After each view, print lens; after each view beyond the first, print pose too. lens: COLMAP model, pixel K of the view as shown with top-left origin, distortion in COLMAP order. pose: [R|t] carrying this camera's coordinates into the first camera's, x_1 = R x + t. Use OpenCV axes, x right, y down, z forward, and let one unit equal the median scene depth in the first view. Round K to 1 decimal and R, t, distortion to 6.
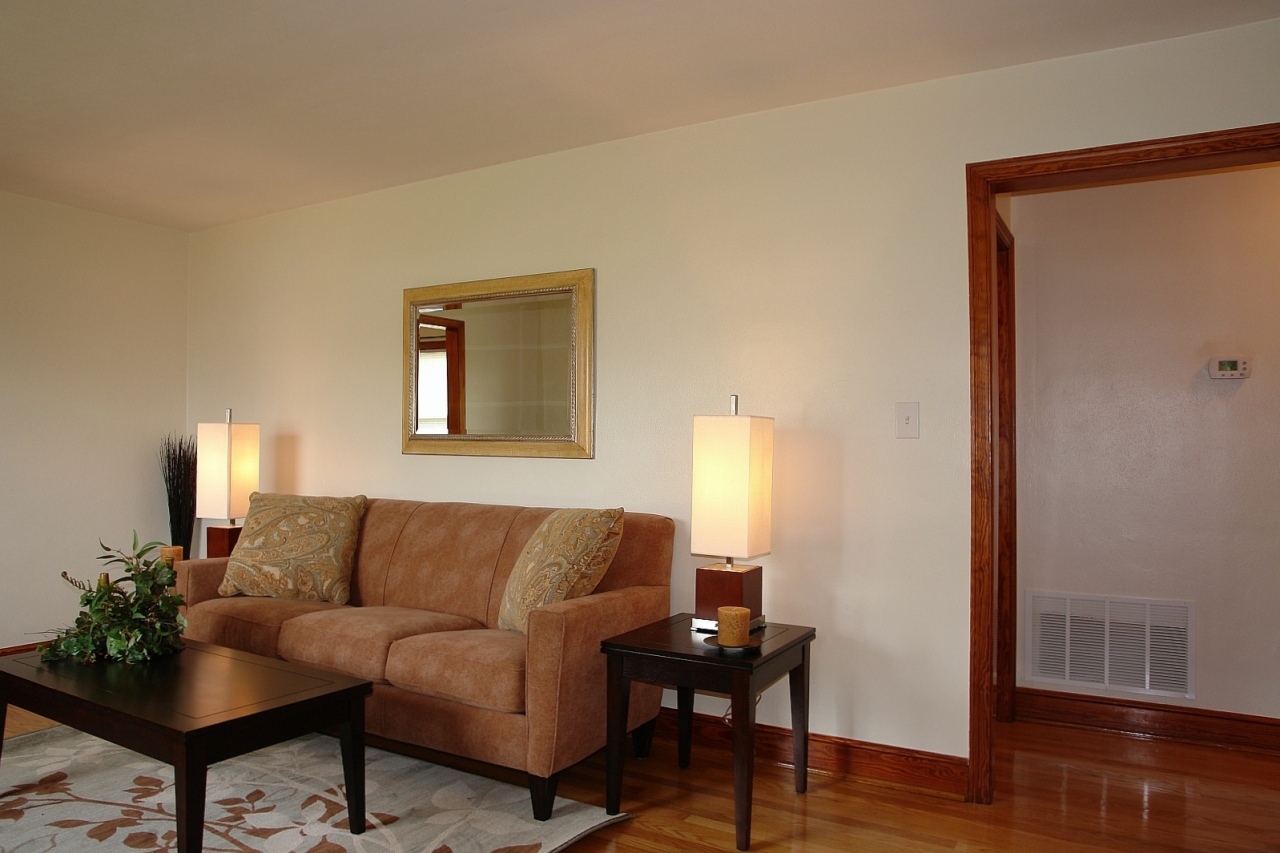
lens RADIAL K [[889.3, 0, 640.0], [0, 889.3, 426.5], [0, 0, 1]] dist [-0.091548, 0.061508]
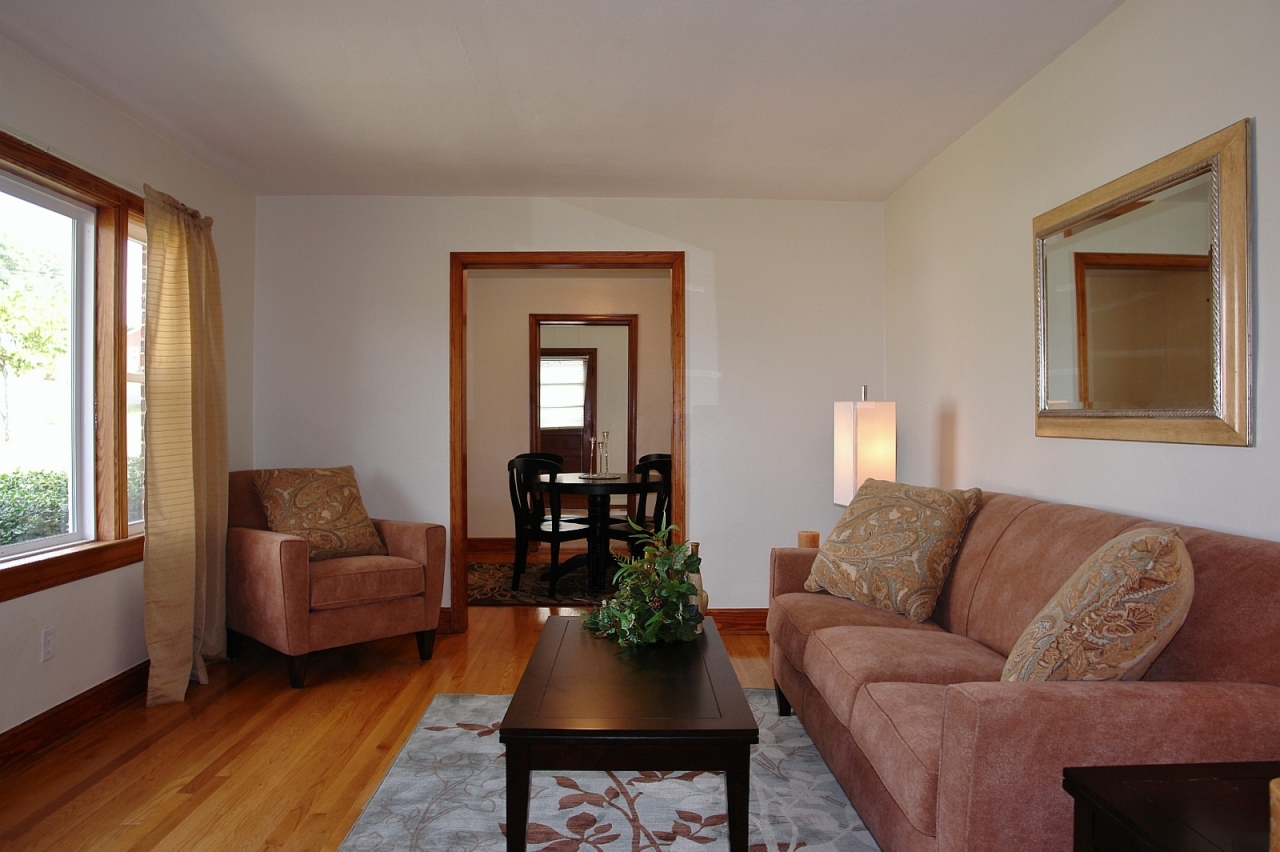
lens RADIAL K [[889.3, 0, 640.0], [0, 889.3, 426.0], [0, 0, 1]] dist [-0.091548, 0.061508]
pose [[0.532635, -0.002969, -0.846340, 0.210671], [0.020181, 0.999754, 0.009193, 0.009715], [0.846105, -0.021977, 0.532564, 0.358160]]
